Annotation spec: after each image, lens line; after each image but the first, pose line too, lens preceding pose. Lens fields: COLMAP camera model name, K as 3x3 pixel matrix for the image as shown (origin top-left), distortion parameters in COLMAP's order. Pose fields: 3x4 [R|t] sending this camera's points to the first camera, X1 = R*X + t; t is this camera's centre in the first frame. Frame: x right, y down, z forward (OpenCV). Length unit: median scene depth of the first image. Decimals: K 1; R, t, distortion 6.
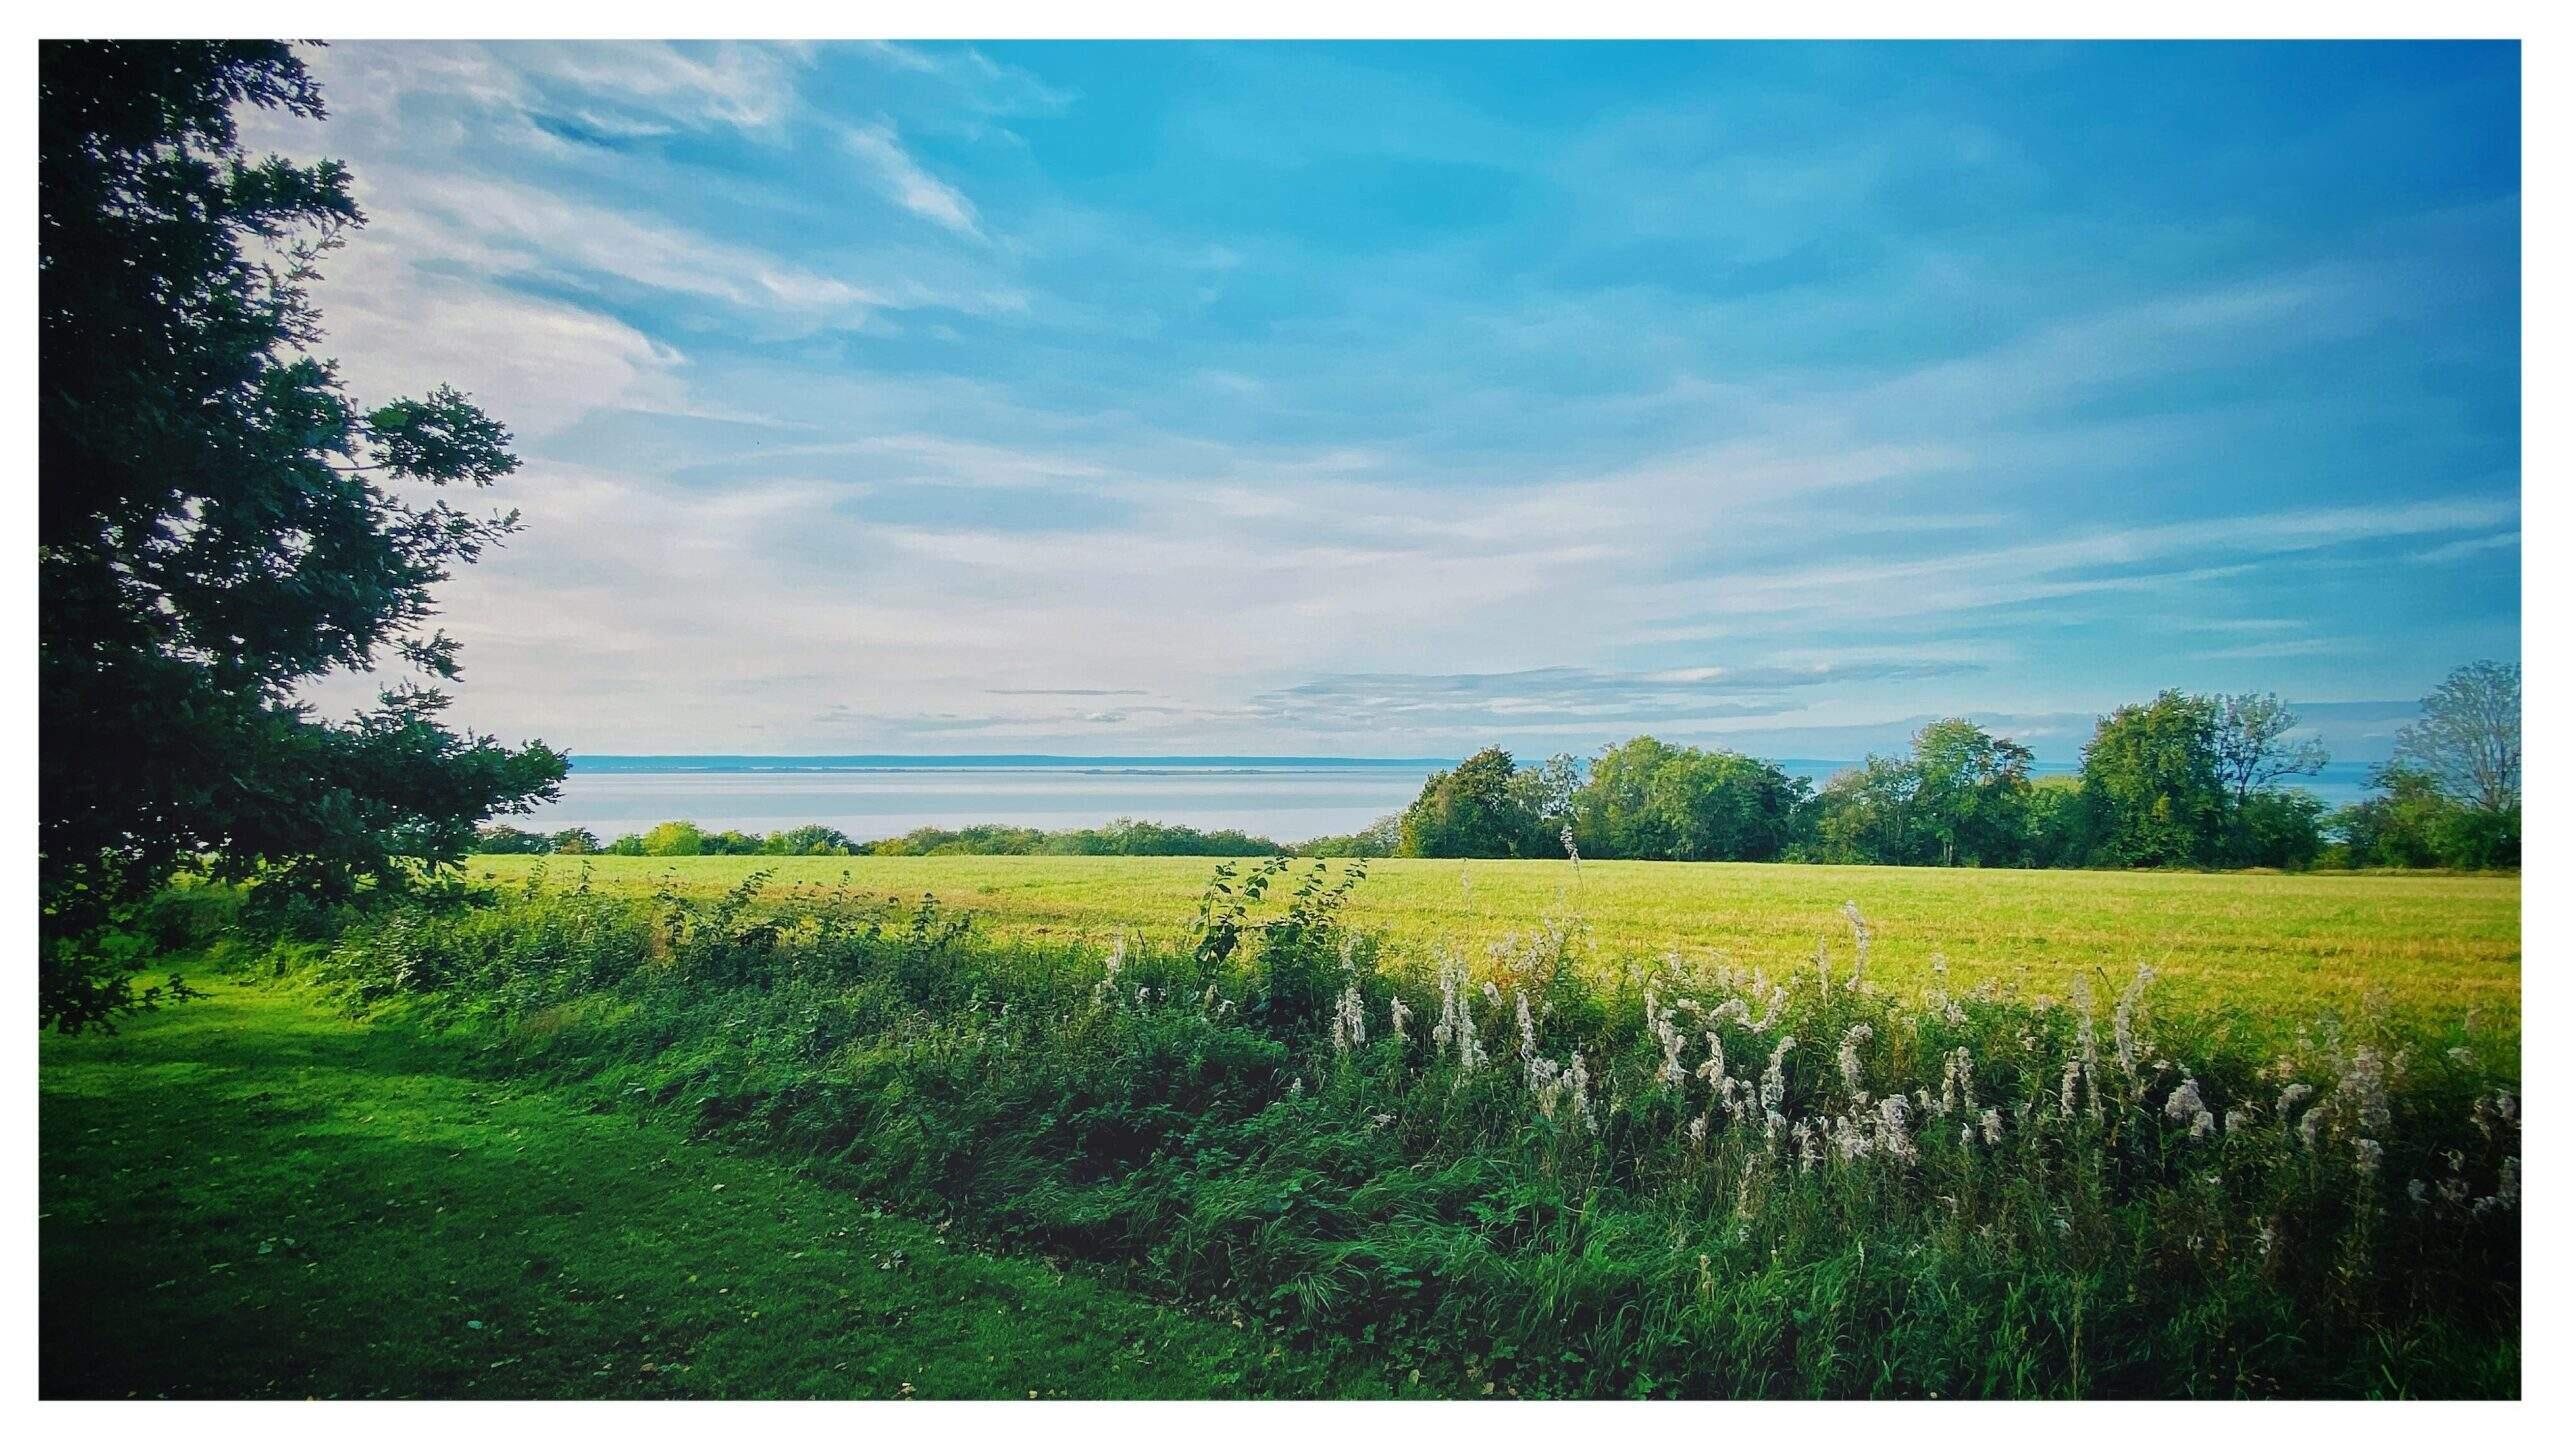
lens RADIAL K [[1098.1, 0, 1280.0], [0, 1098.1, 720.0], [0, 0, 1]] dist [-0.000589, -0.000315]
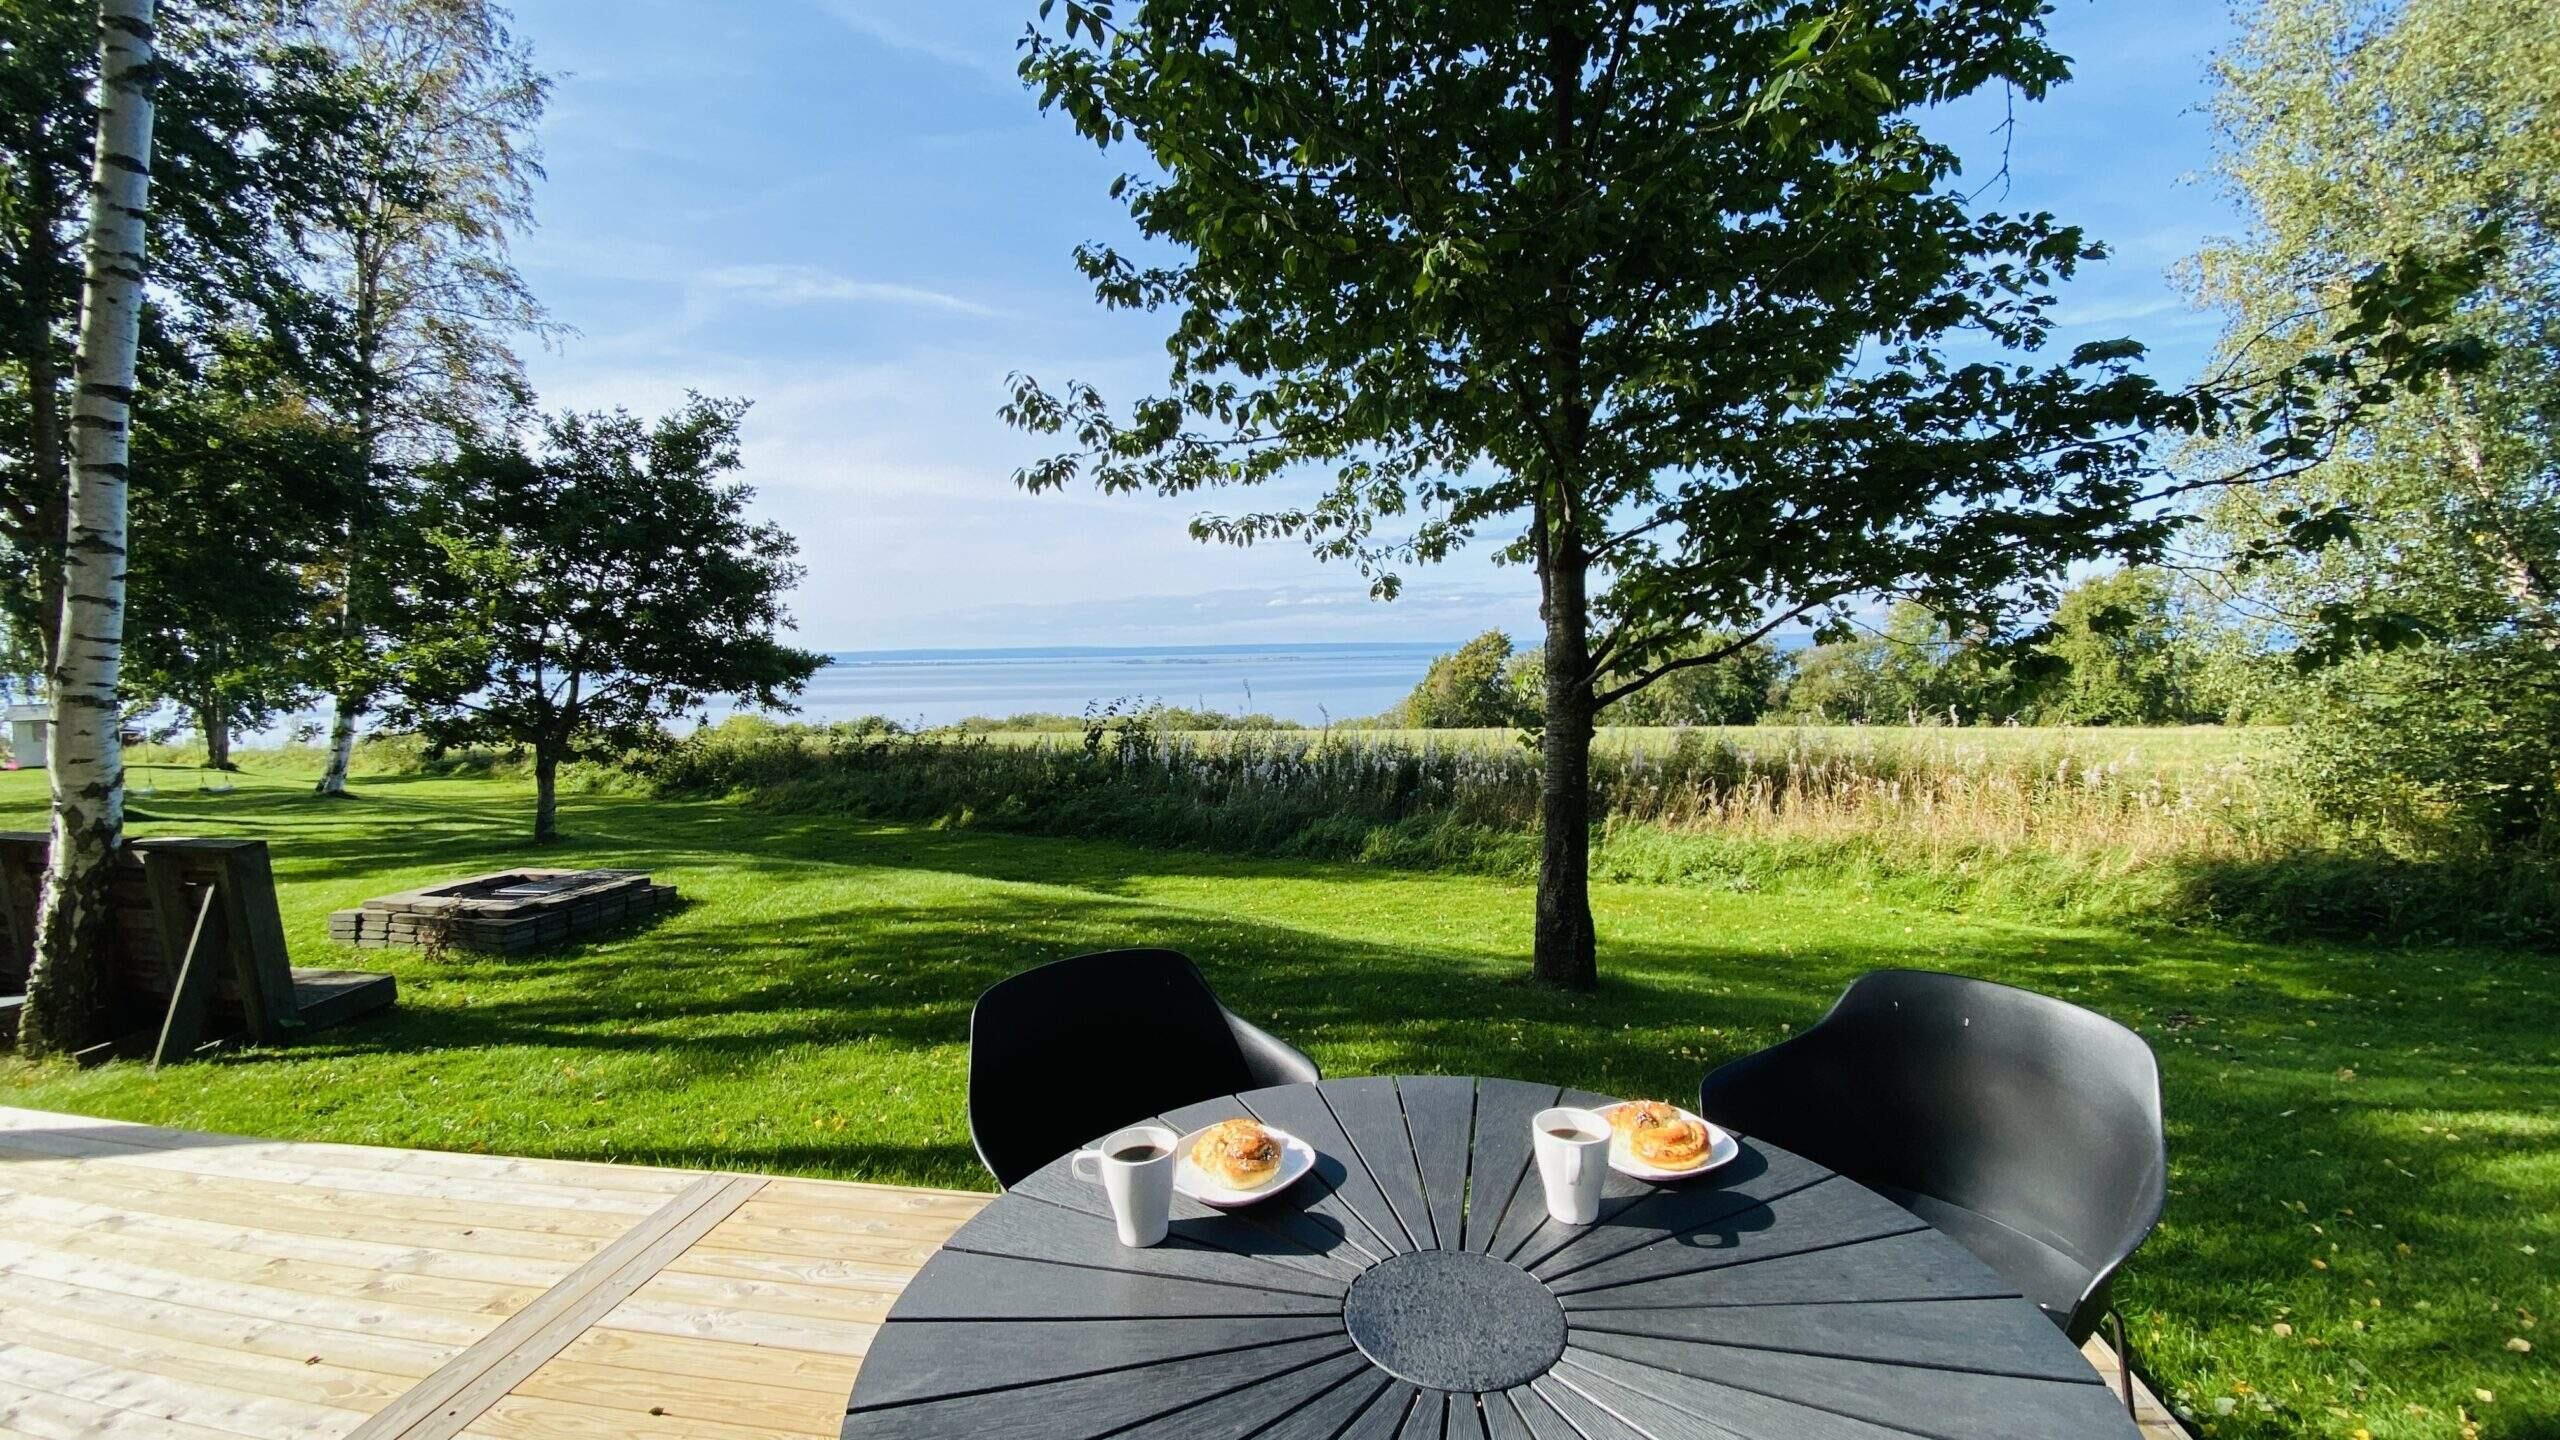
lens RADIAL K [[1098.1, 0, 1280.0], [0, 1098.1, 720.0], [0, 0, 1]] dist [-0.000589, -0.000315]
pose [[0.996864, -0.001443, -0.079115, 0.373620], [0.010000, 0.994114, 0.107874, -0.042771], [0.078494, -0.108327, 0.991012, -0.856345]]
